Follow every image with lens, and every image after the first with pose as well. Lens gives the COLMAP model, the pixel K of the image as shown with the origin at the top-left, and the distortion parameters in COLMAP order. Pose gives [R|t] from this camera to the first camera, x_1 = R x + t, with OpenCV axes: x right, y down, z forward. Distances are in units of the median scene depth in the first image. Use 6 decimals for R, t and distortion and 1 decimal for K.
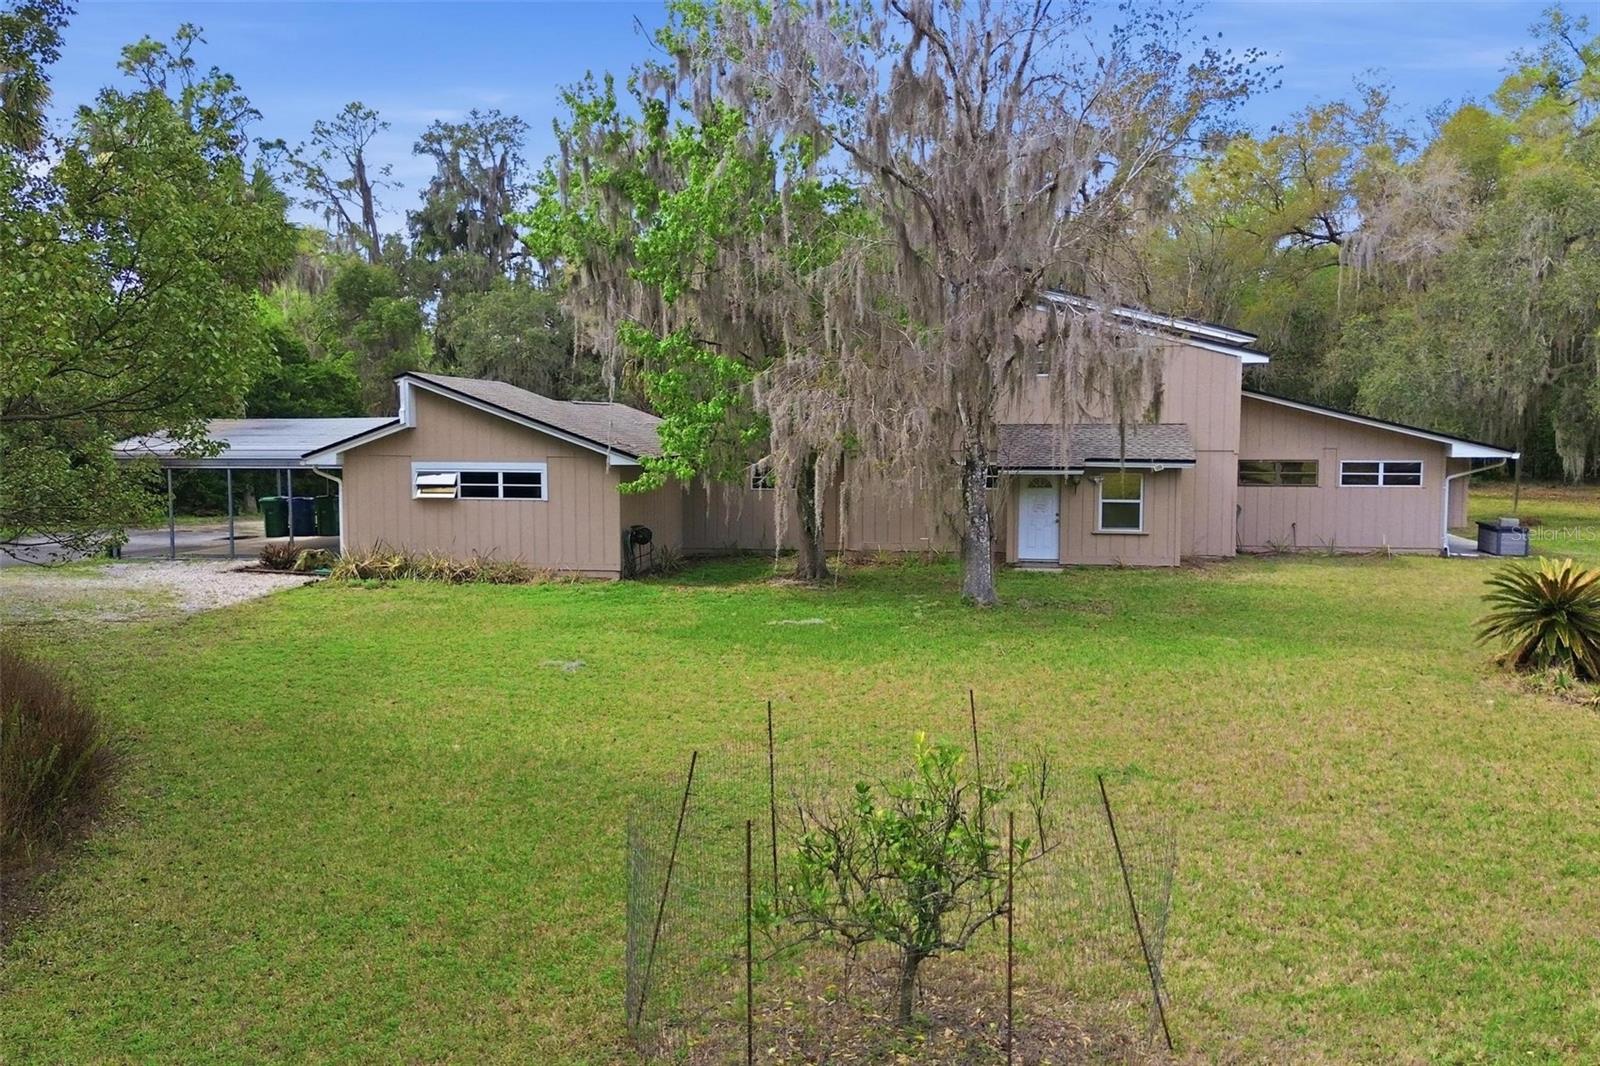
lens RADIAL K [[1379.8, 0, 801.2], [0, 1379.8, 535.9], [0, 0, 1]] dist [0.045970, -0.001643]
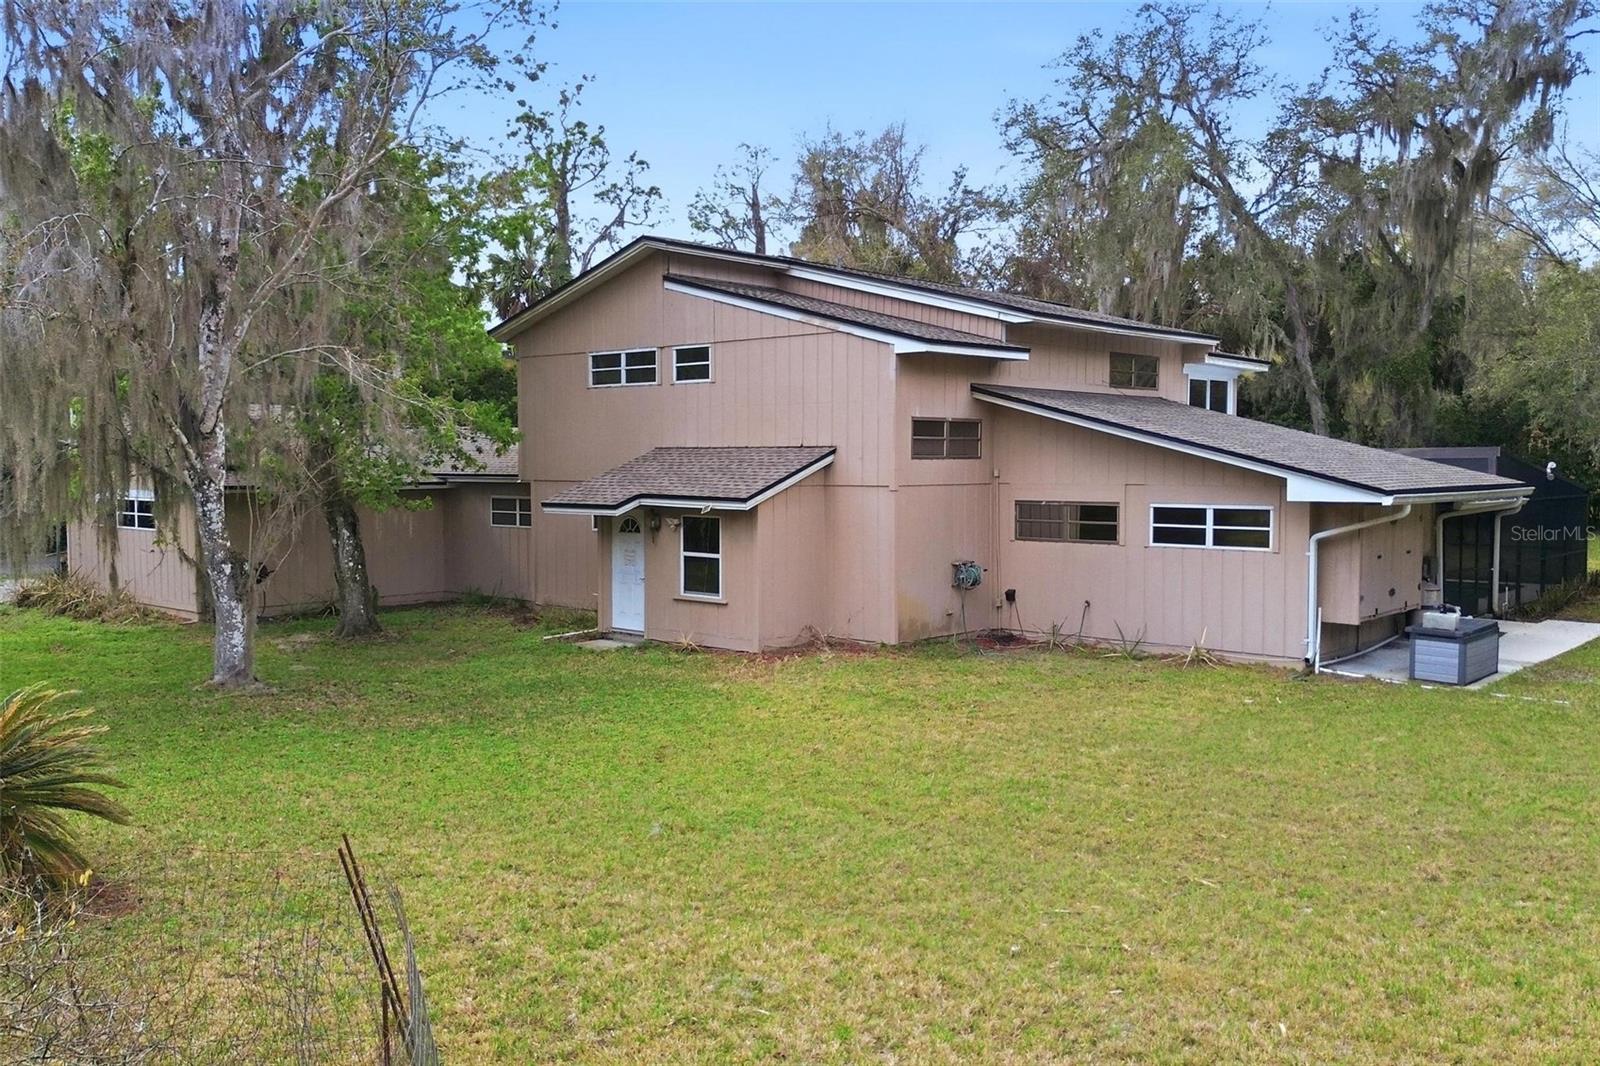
lens RADIAL K [[1379.8, 0, 799.9], [0, 1379.8, 530.4], [0, 0, 1]] dist [0.045970, -0.001643]
pose [[0.845990, 0.026345, -0.532548, 0.639148], [-0.042367, 0.998942, -0.017885, -0.026811], [0.531513, 0.037692, 0.846211, 0.425224]]
